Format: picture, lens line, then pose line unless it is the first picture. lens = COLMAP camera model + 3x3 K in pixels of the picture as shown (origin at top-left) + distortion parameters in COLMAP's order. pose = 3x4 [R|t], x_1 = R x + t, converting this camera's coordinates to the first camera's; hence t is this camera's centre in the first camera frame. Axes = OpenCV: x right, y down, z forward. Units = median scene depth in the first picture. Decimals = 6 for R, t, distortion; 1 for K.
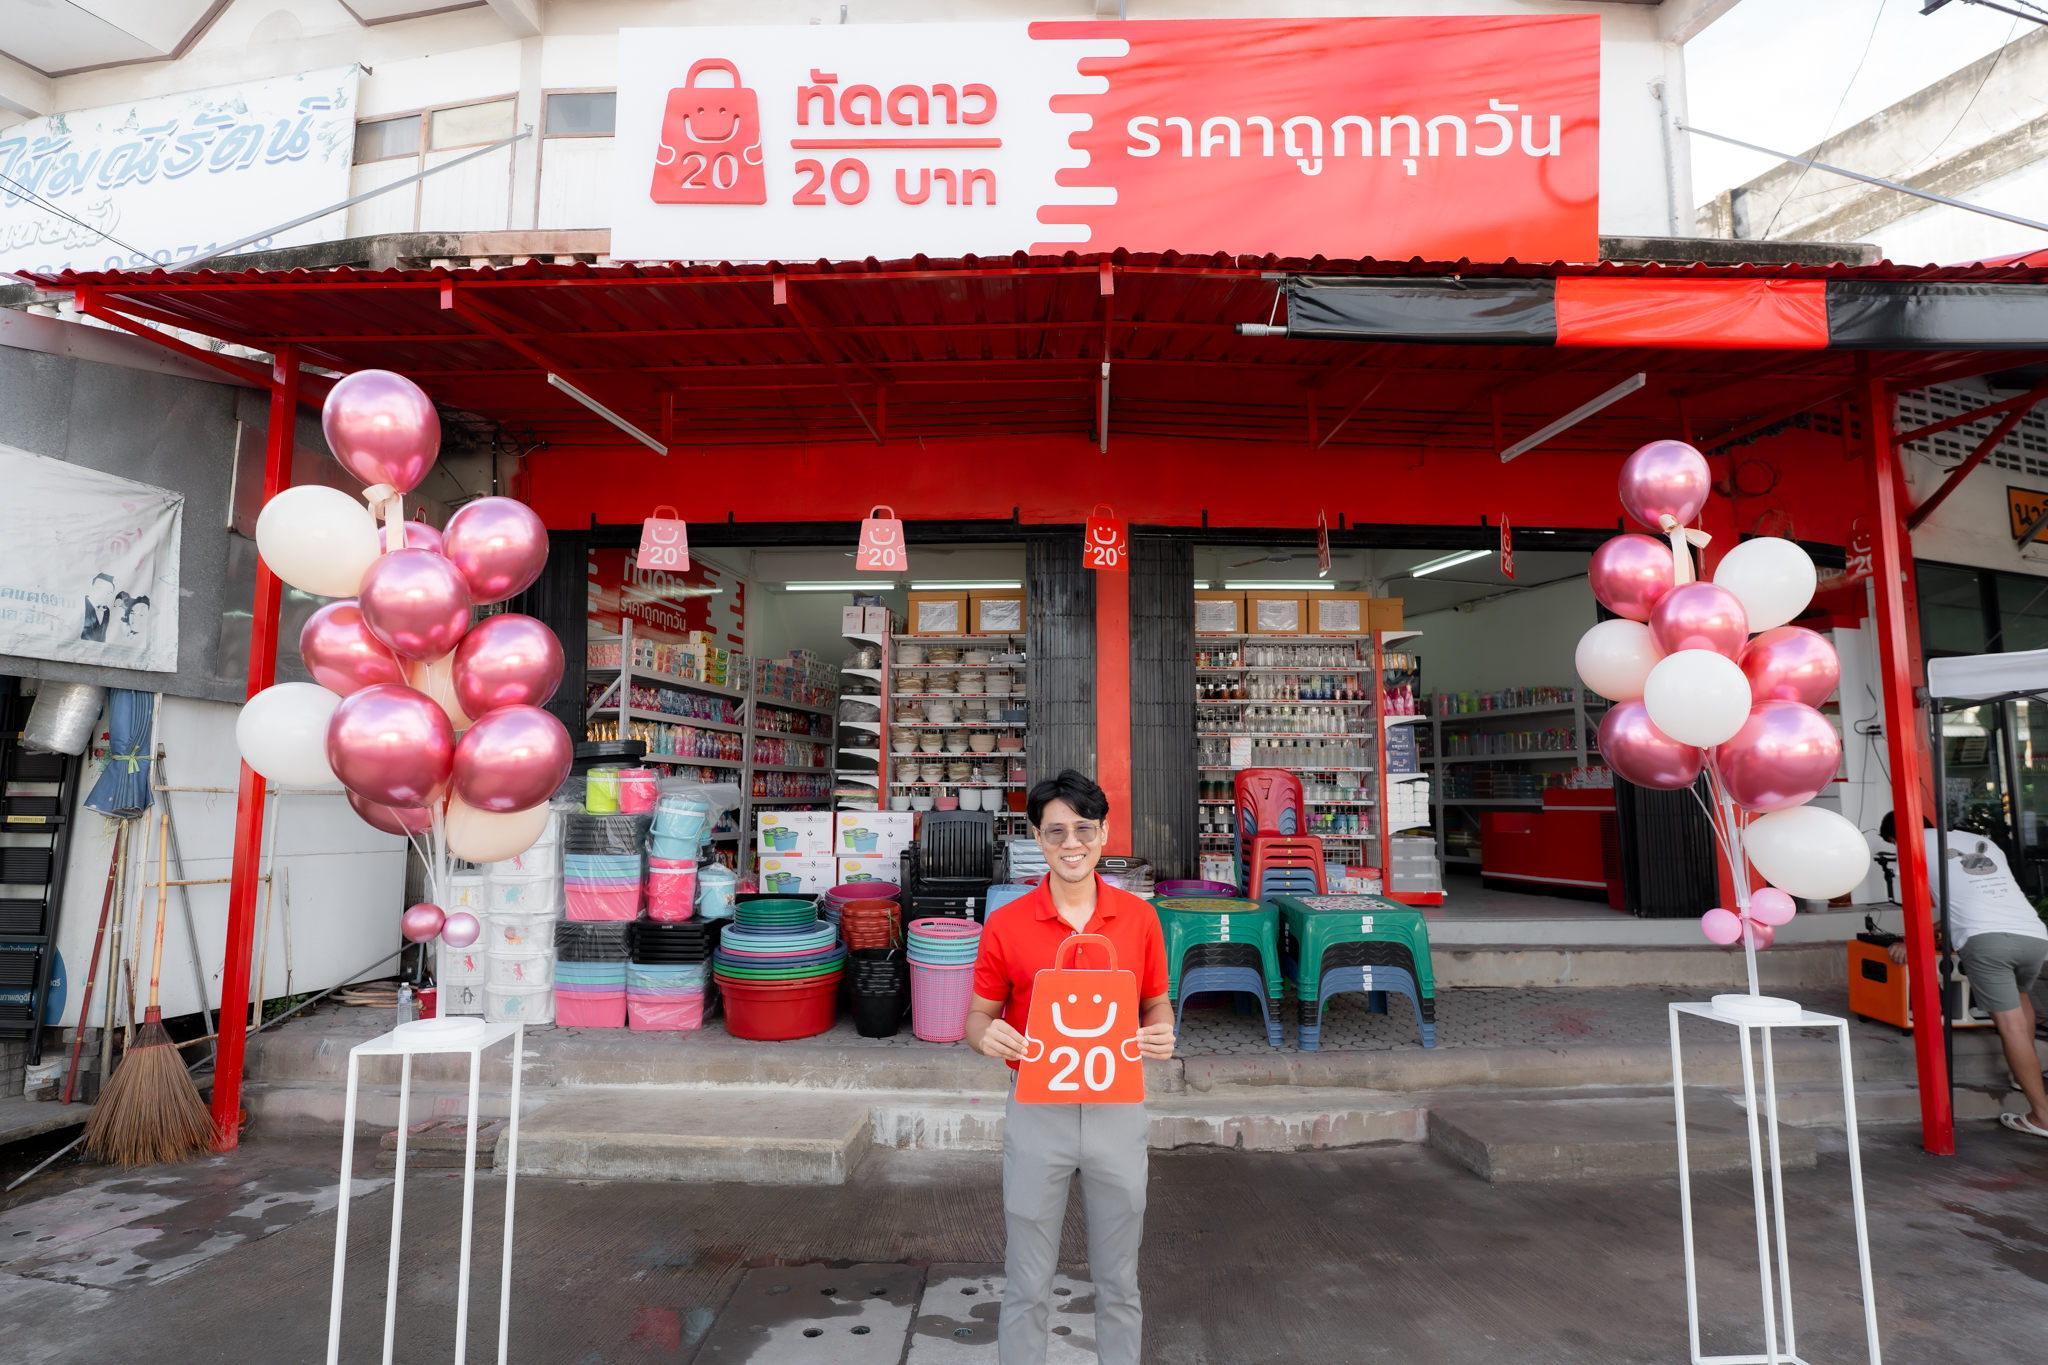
lens RADIAL K [[1111.1, 0, 1024.0], [0, 1111.1, 682.5], [0, 0, 1]] dist [-0.000173, 0.000433]
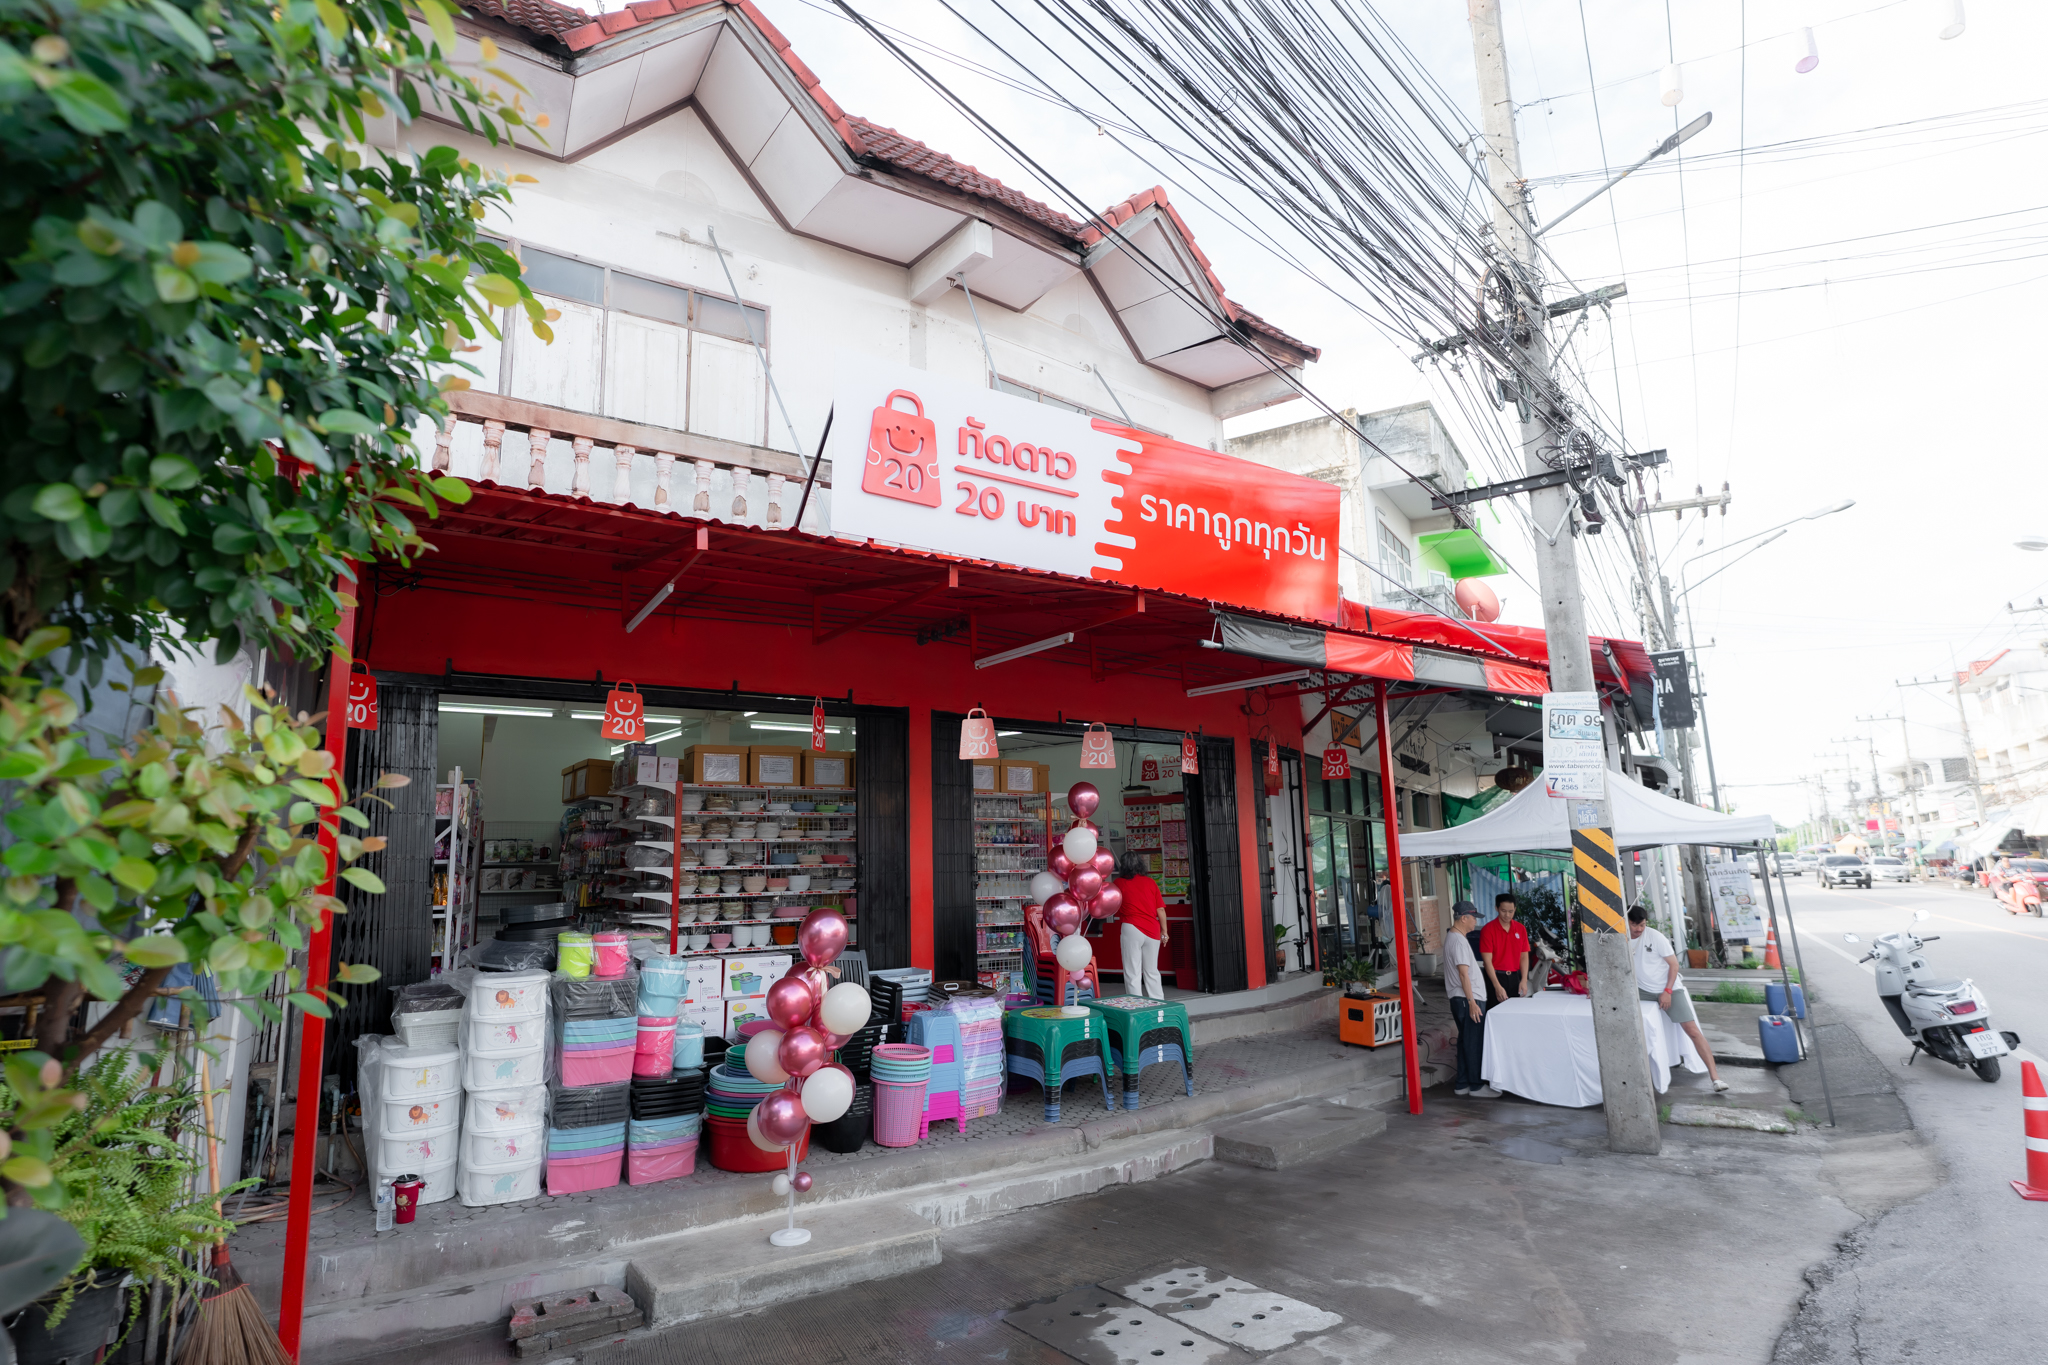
lens RADIAL K [[1111.1, 0, 1024.0], [0, 1111.1, 682.5], [0, 0, 1]] dist [-0.000173, 0.000433]
pose [[0.802585, 0.080152, 0.591129, -0.808203], [-0.035706, 0.995610, -0.086517, -0.097102], [-0.595469, 0.048330, 0.801923, -0.106404]]
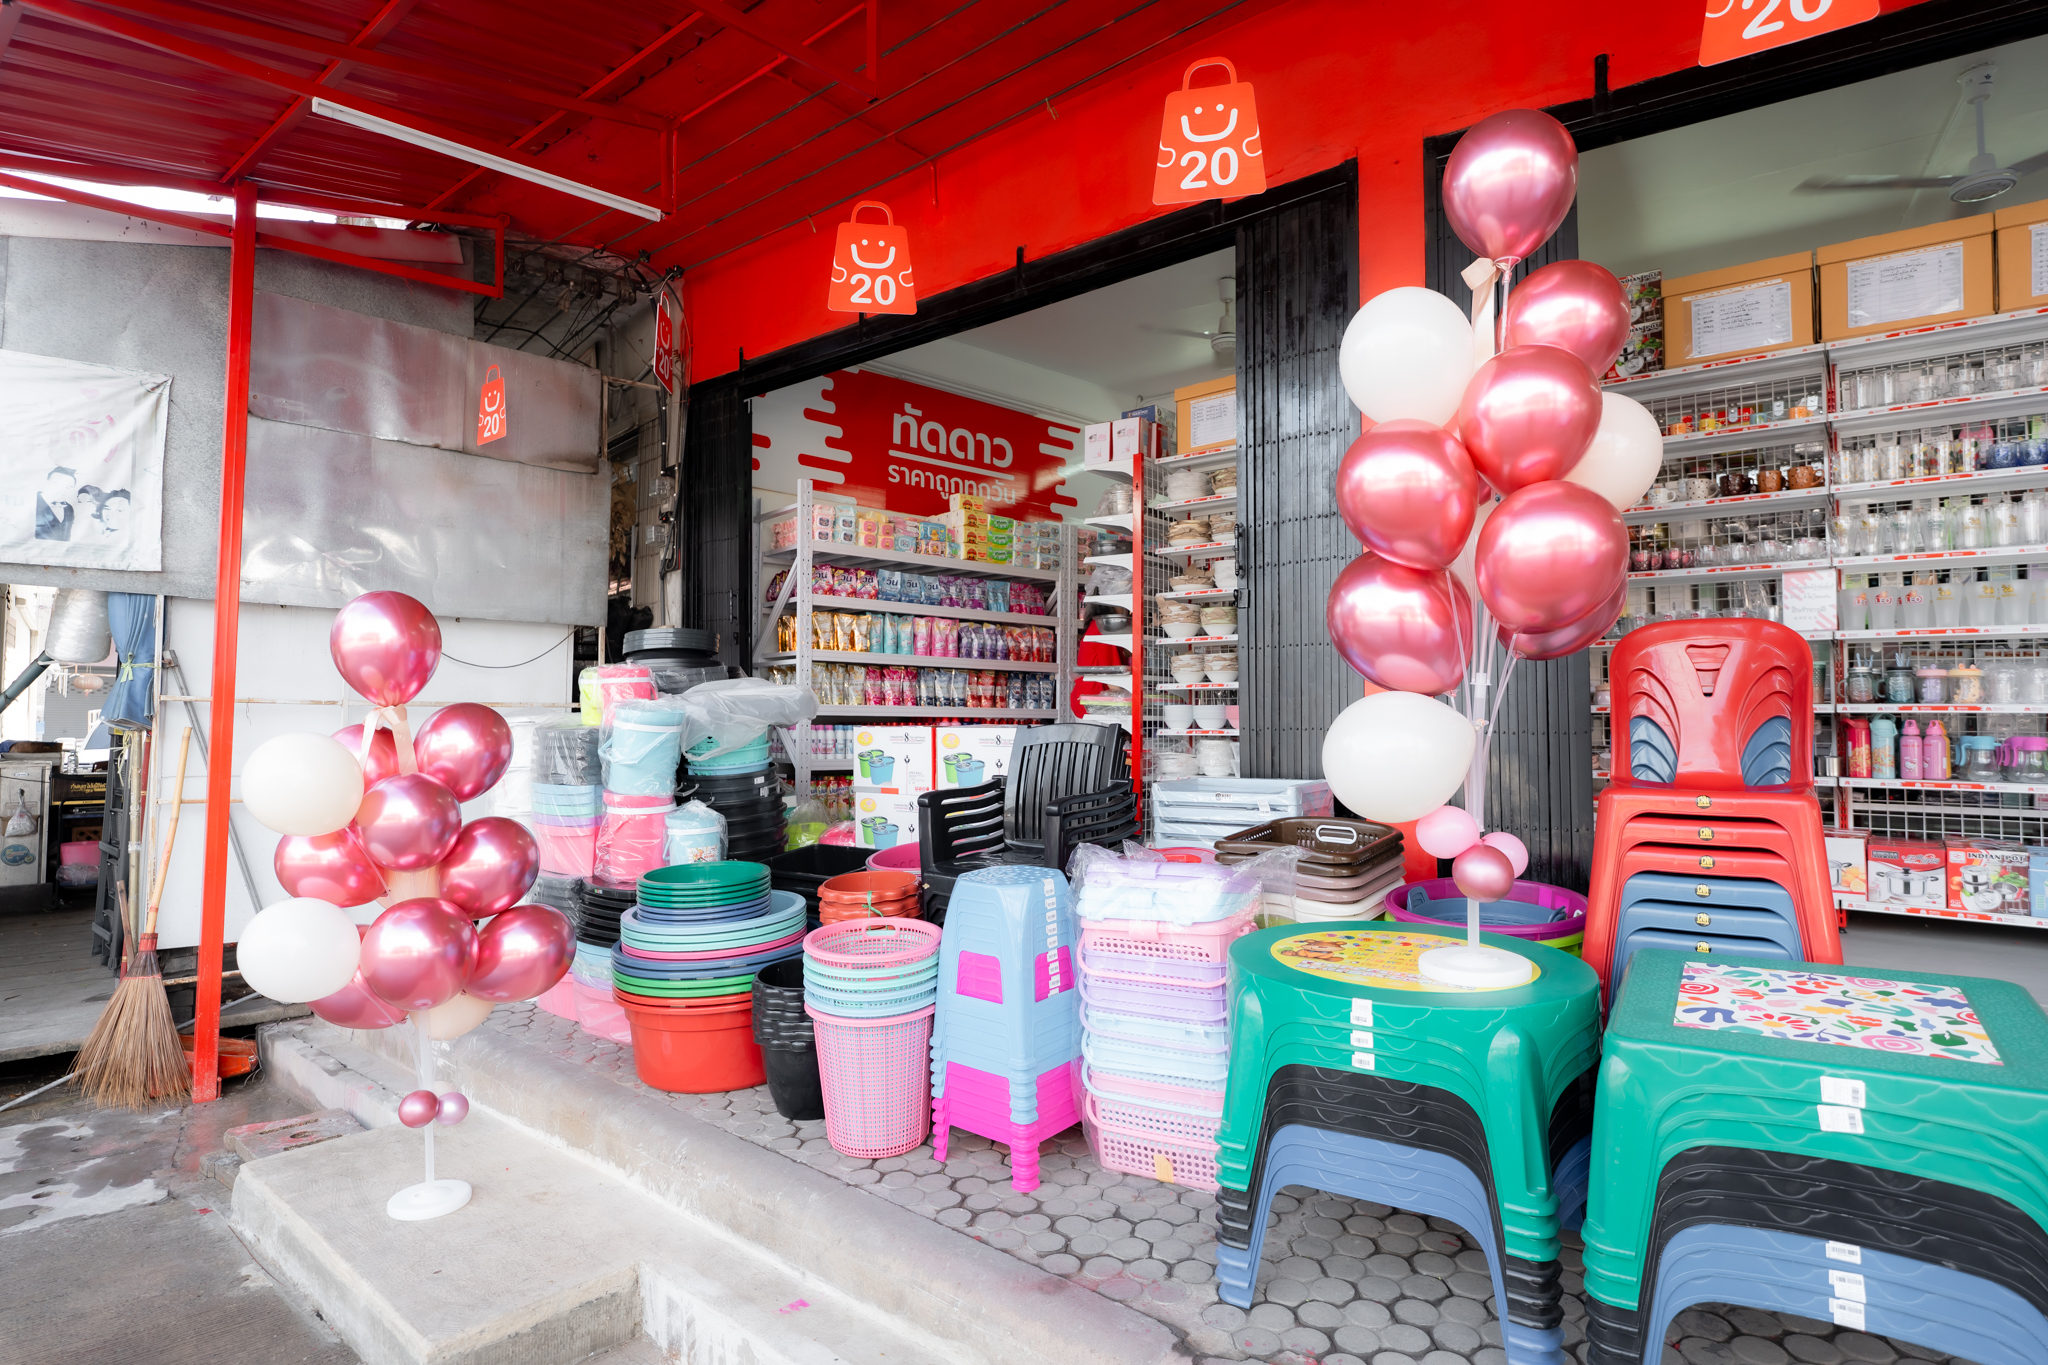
lens RADIAL K [[1106.3, 0, 1022.5], [0, 1106.3, 673.0], [0, 0, 1]] dist [-0.002278, 0.000181]
pose [[0.795463, -0.029000, -0.605308, 0.343145], [0.065786, 0.997084, 0.038682, 0.085698], [0.602421, -0.070591, 0.795051, 0.700283]]
